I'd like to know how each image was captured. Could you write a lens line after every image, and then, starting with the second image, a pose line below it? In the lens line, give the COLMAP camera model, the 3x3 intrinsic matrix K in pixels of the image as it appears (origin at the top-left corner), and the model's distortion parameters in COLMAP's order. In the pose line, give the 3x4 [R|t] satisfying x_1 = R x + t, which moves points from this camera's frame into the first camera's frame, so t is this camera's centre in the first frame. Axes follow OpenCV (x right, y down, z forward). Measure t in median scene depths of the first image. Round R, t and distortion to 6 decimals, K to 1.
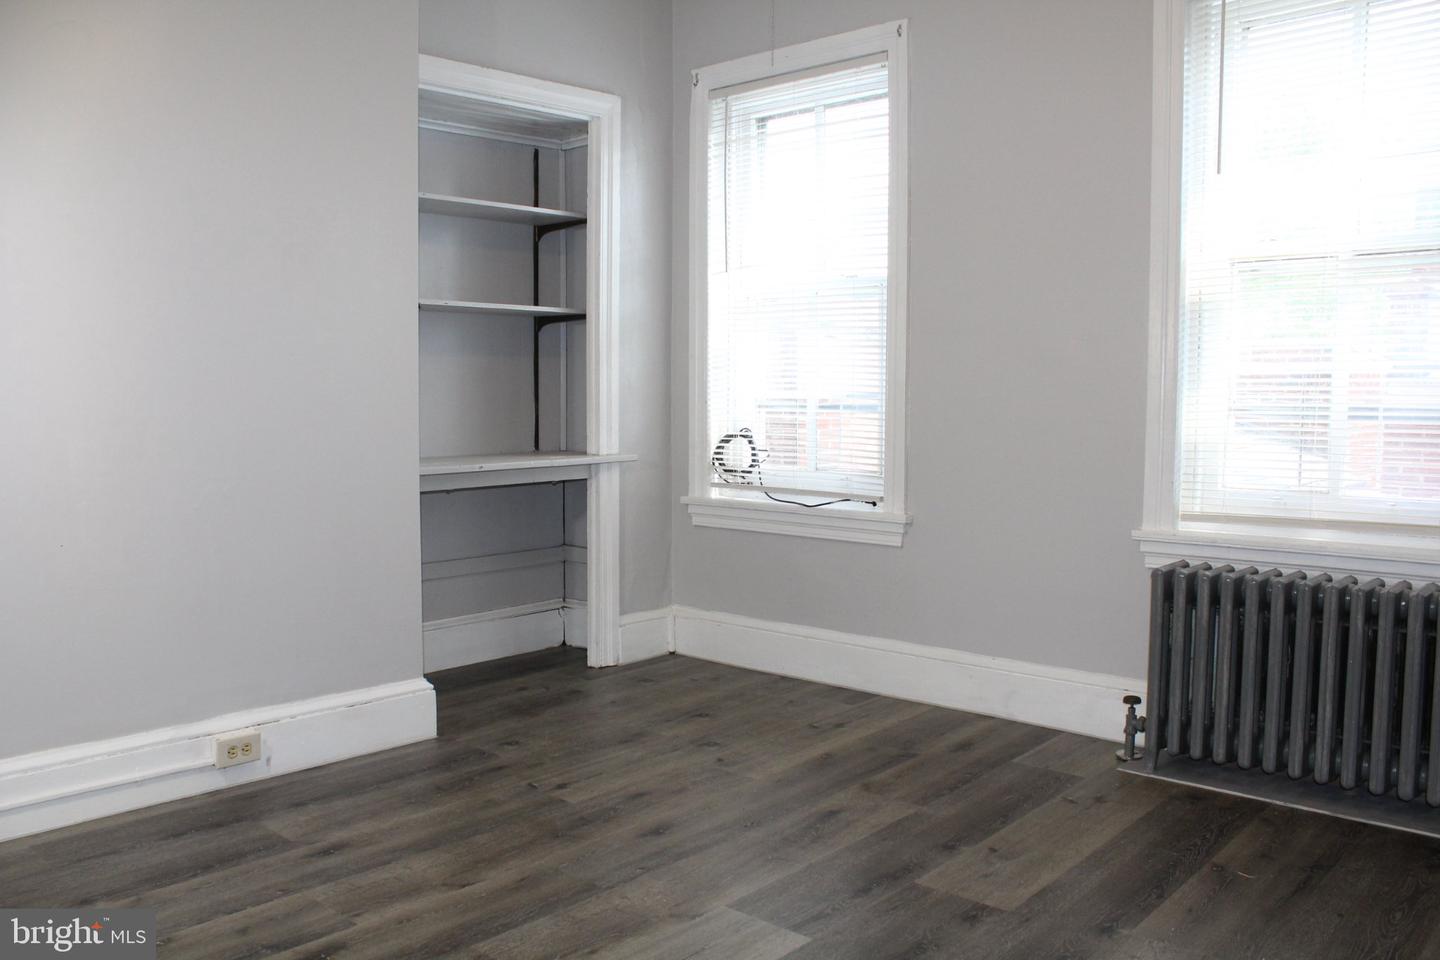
lens RADIAL K [[1181.6, 0, 709.8], [0, 1181.6, 502.8], [0, 0, 1]] dist [-0.163040, 0.149269]
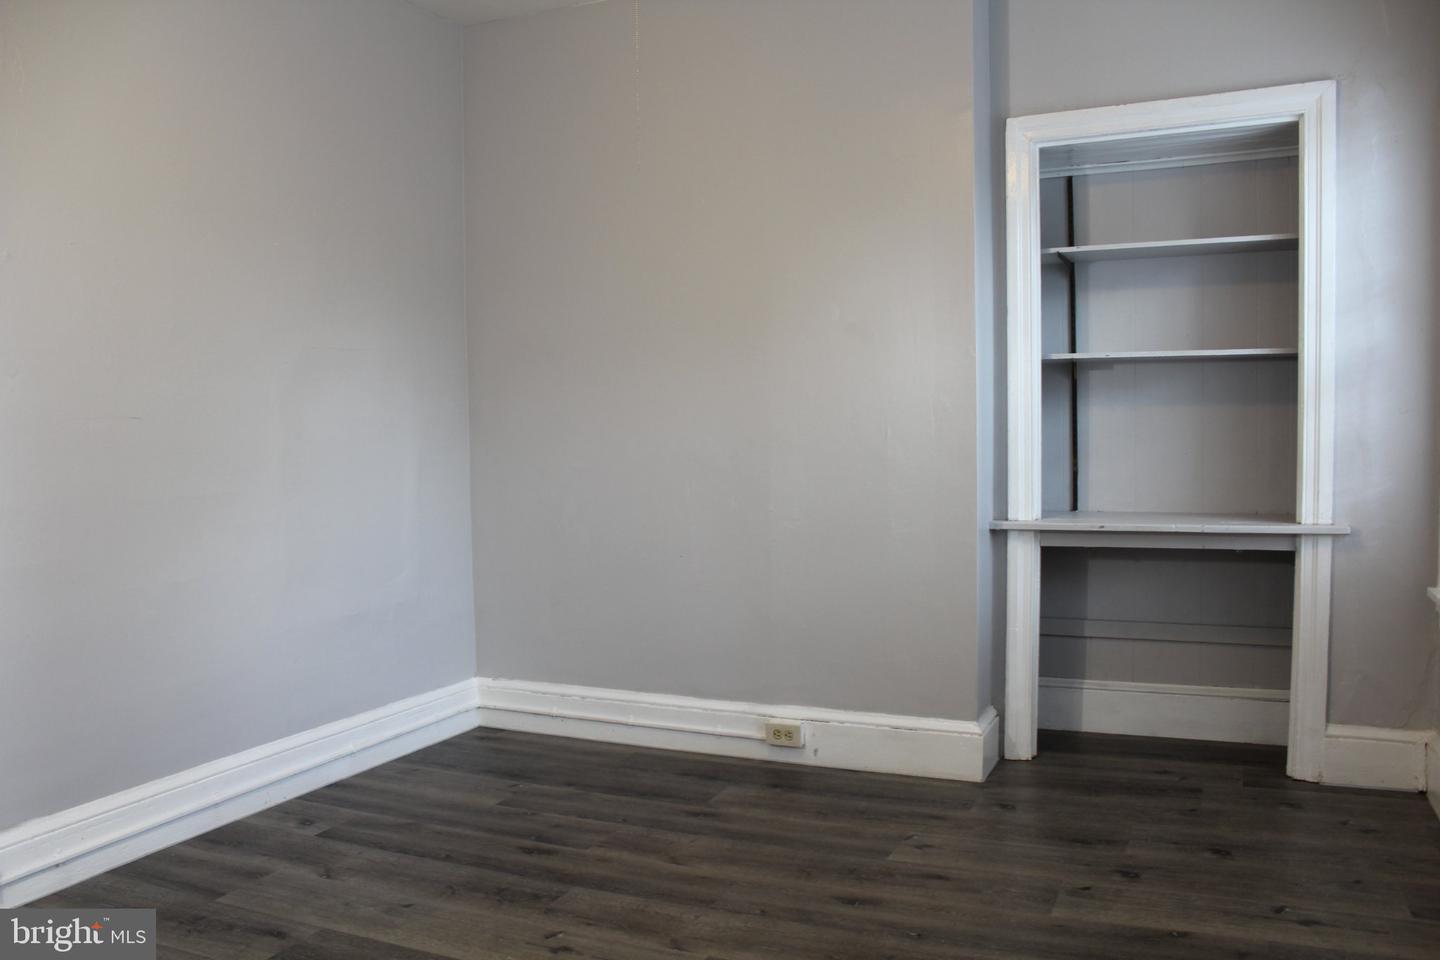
lens RADIAL K [[1181.6, 0, 709.8], [0, 1181.6, 502.8], [0, 0, 1]] dist [-0.163040, 0.149269]
pose [[0.310545, 0.058178, -0.948777, 0.761592], [-0.070375, 0.996793, 0.038088, -0.079892], [0.947950, 0.054942, 0.313643, 0.501760]]
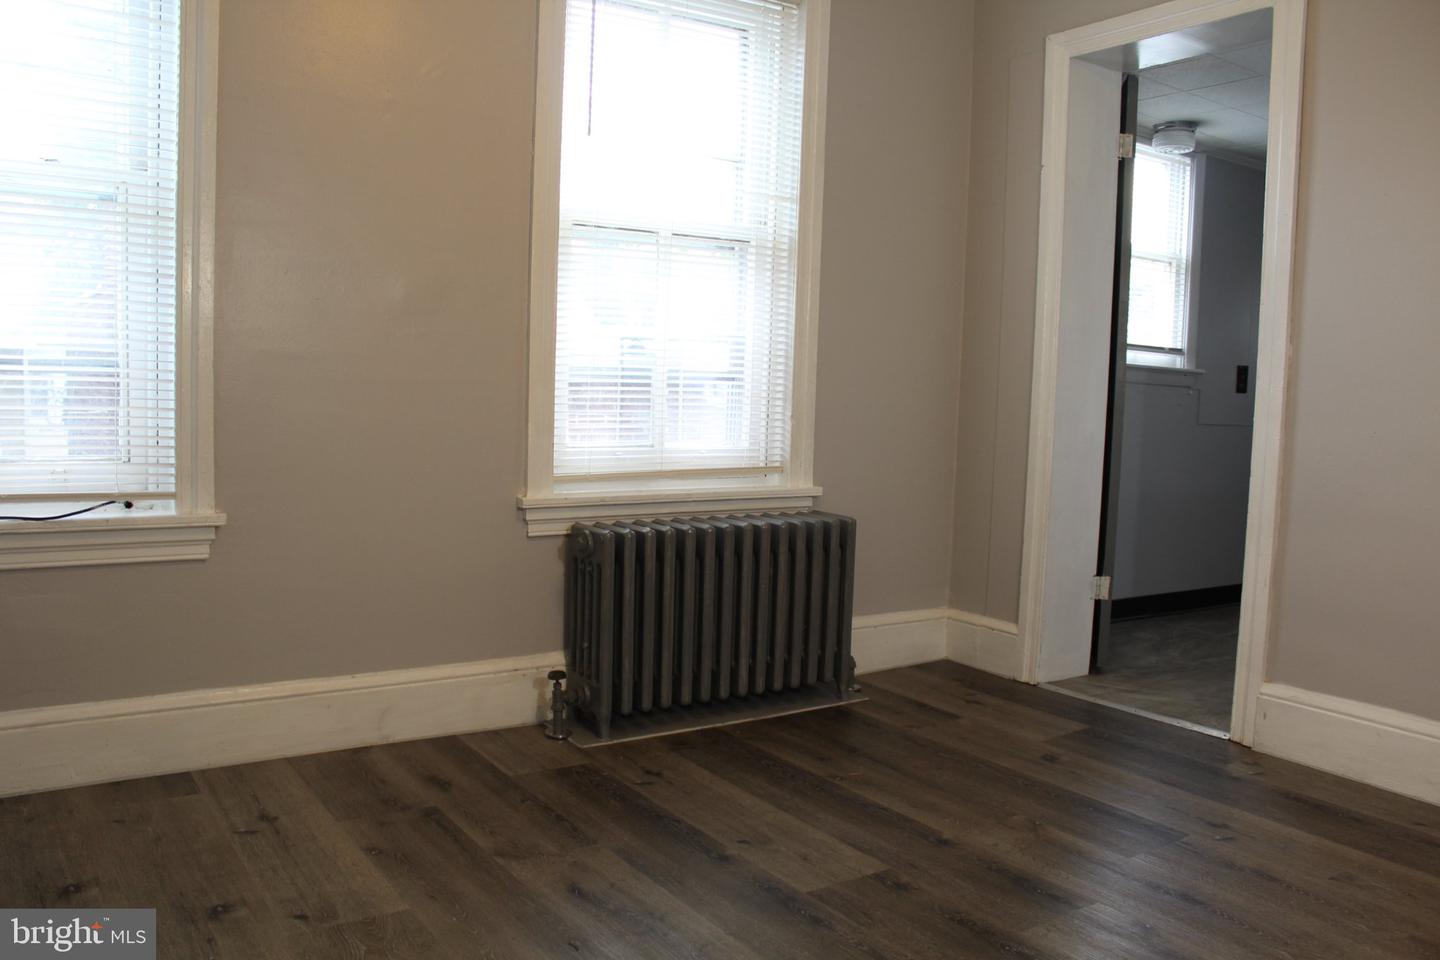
lens RADIAL K [[1181.6, 0, 709.8], [0, 1181.6, 502.8], [0, 0, 1]] dist [-0.163040, 0.149269]
pose [[0.239312, -0.094806, 0.966303, -0.561143], [0.061099, 0.994719, 0.082462, -0.045707], [-0.969018, 0.039306, 0.243841, 0.678109]]
